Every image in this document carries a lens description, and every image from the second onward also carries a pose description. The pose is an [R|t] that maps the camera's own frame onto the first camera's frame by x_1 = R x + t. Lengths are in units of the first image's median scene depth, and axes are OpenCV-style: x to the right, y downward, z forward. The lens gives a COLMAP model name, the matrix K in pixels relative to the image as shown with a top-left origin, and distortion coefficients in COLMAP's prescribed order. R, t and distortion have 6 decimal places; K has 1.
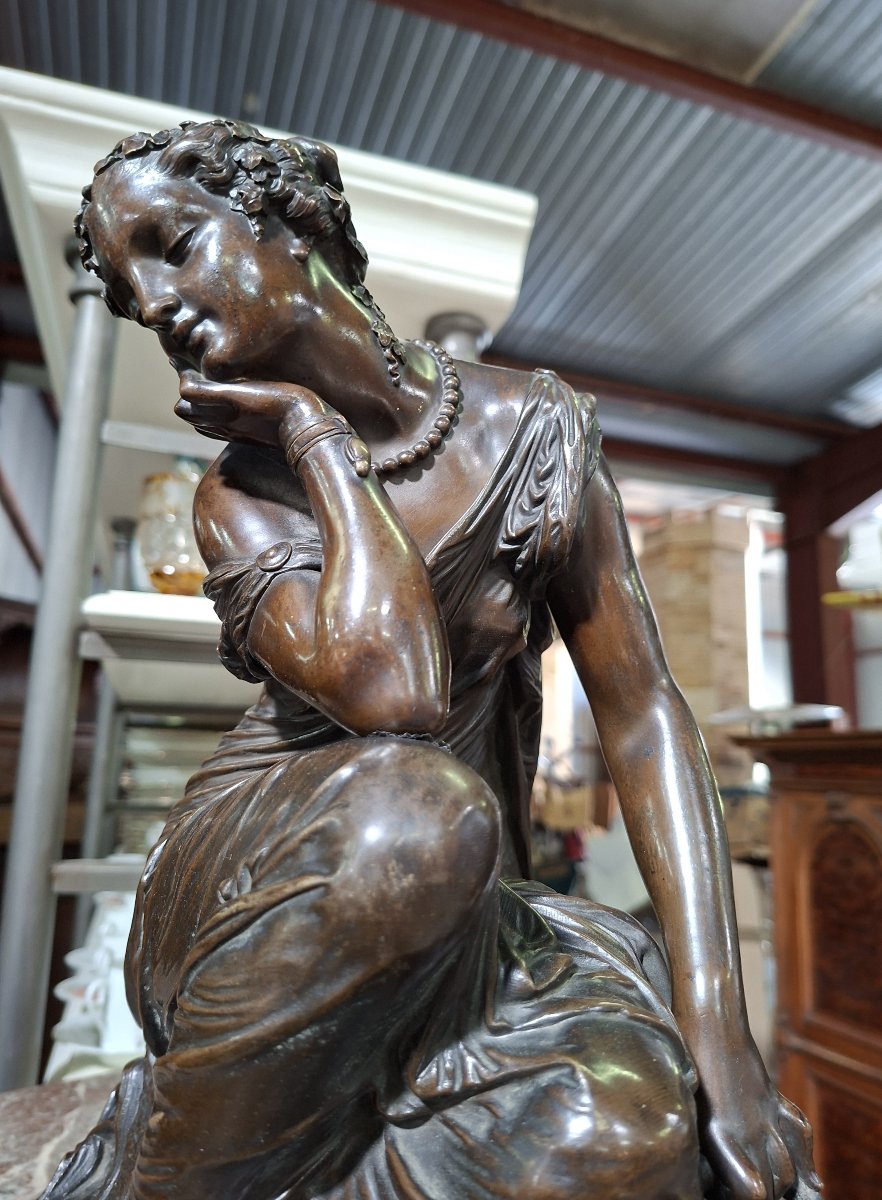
lens RADIAL K [[878.9, 0, 500.5], [0, 878.9, 598.0], [0, 0, 1]] dist [0.052484, -0.056364]
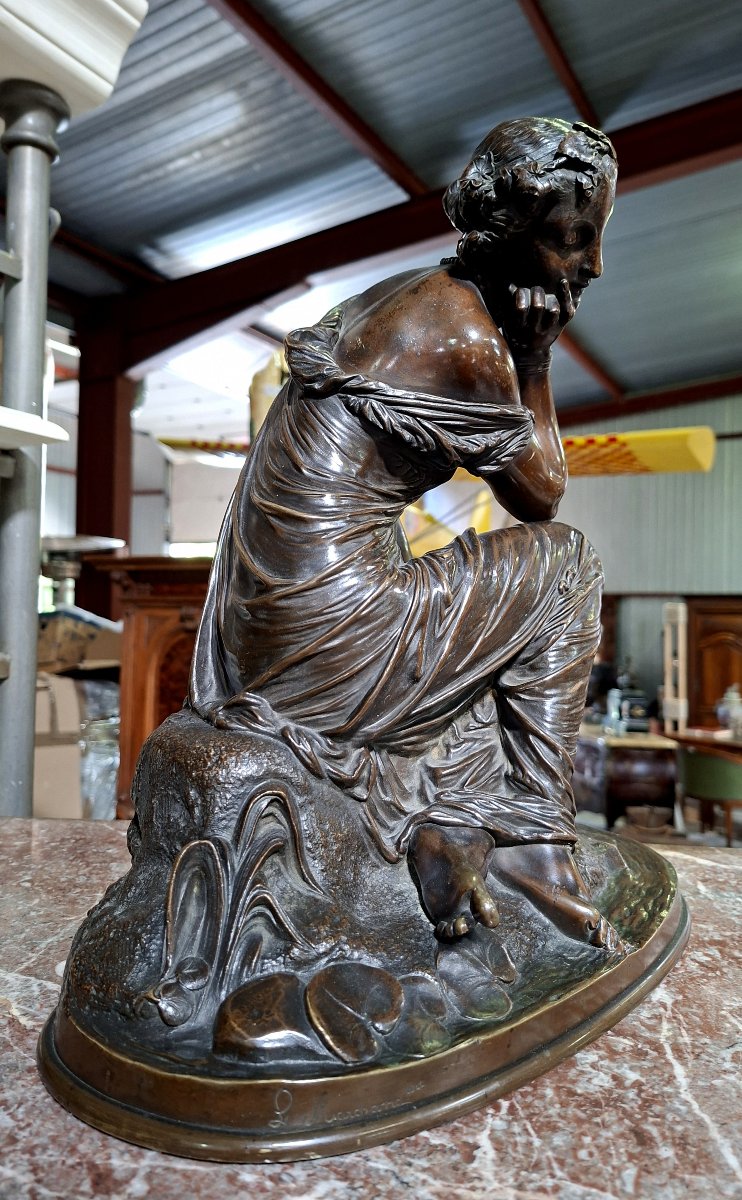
lens RADIAL K [[852.3, 0, 392.9], [0, 852.3, 619.0], [0, 0, 1]] dist [0.007575, -0.000750]
pose [[0.751656, -0.010083, 0.659478, -1.075289], [-0.127296, 0.978866, 0.160055, 0.120447], [-0.647154, -0.204255, 0.734487, -0.097304]]
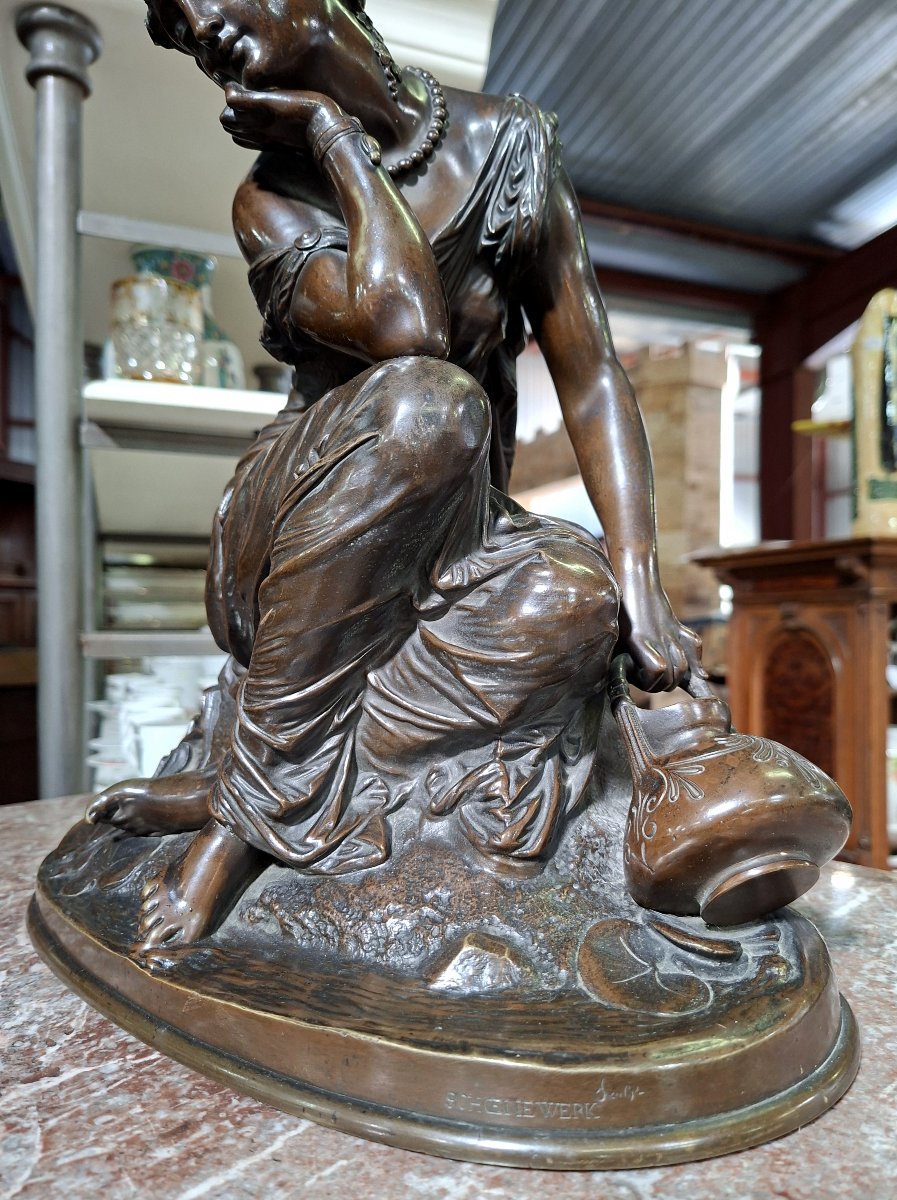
lens RADIAL K [[896.6, 0, 514.5], [0, 896.6, 647.1], [0, 0, 1]] dist [0.034789, -0.061256]
pose [[0.998753, -0.024160, 0.043680, -0.023887], [0.014342, 0.977057, 0.212497, 0.225494], [-0.047812, -0.211605, 0.976185, -0.370351]]
